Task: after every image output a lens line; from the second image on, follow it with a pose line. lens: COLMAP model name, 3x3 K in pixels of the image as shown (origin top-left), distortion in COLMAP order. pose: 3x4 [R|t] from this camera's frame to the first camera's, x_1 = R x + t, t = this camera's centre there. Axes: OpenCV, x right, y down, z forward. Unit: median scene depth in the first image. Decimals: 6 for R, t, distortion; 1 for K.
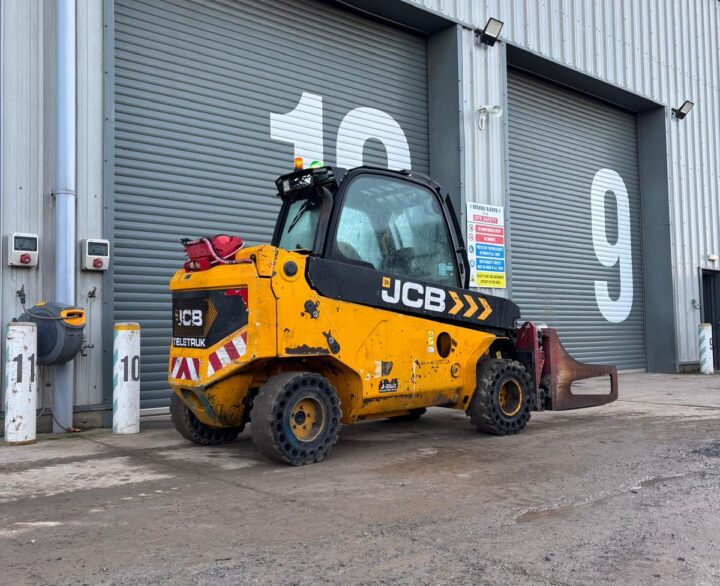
lens RADIAL K [[725.7, 0, 360.9], [0, 725.7, 295.9], [0, 0, 1]] dist [0.036465, 0.000000]
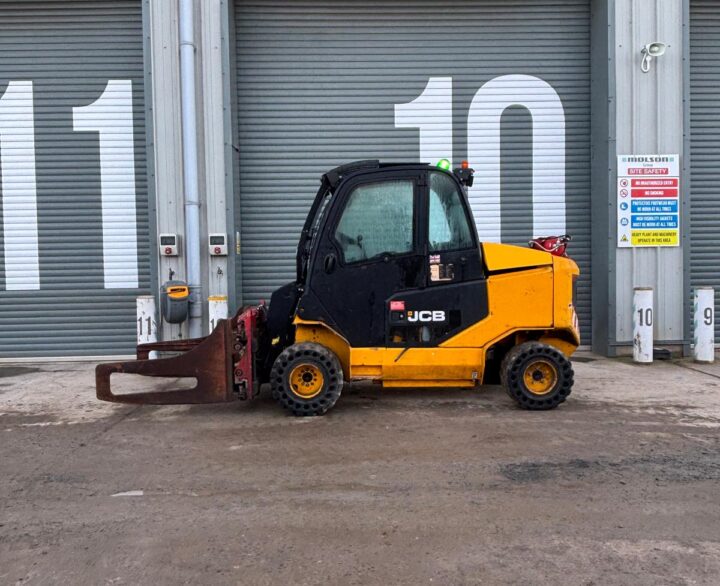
lens RADIAL K [[622.8, 0, 362.7], [0, 622.8, 293.4], [0, 0, 1]] dist [0.070432, -0.110583]
pose [[0.779156, 0.026003, -0.626291, 0.663310], [0.039432, 0.995127, 0.090374, -0.065090], [0.625589, -0.095112, 0.774333, 0.248136]]
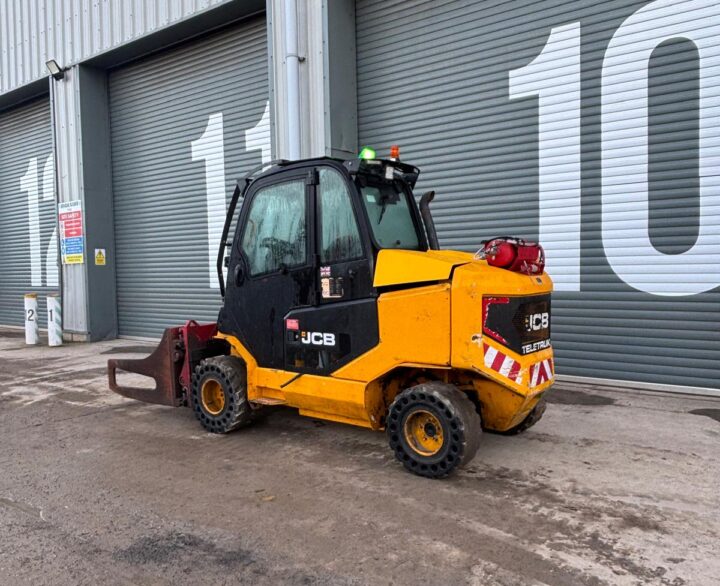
lens RADIAL K [[622.8, 0, 364.3], [0, 622.8, 294.6], [0, 0, 1]] dist [0.070432, -0.110583]
pose [[0.209429, 0.056448, -0.976193, 0.924332], [0.072120, 0.994721, 0.072992, -0.053250], [0.975160, -0.085690, 0.204253, 0.895487]]
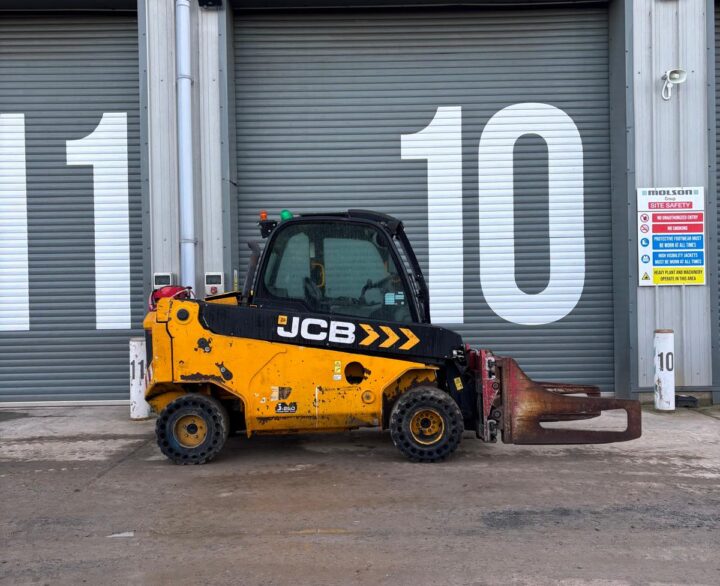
lens RADIAL K [[725.7, 0, 363.4], [0, 725.7, 300.9], [0, 0, 1]] dist [0.036465, 0.000000]
pose [[0.758640, 0.004830, -0.651492, 0.777145], [0.041414, 0.997593, 0.055622, -0.094467], [0.650193, -0.069178, 0.756613, 0.174579]]
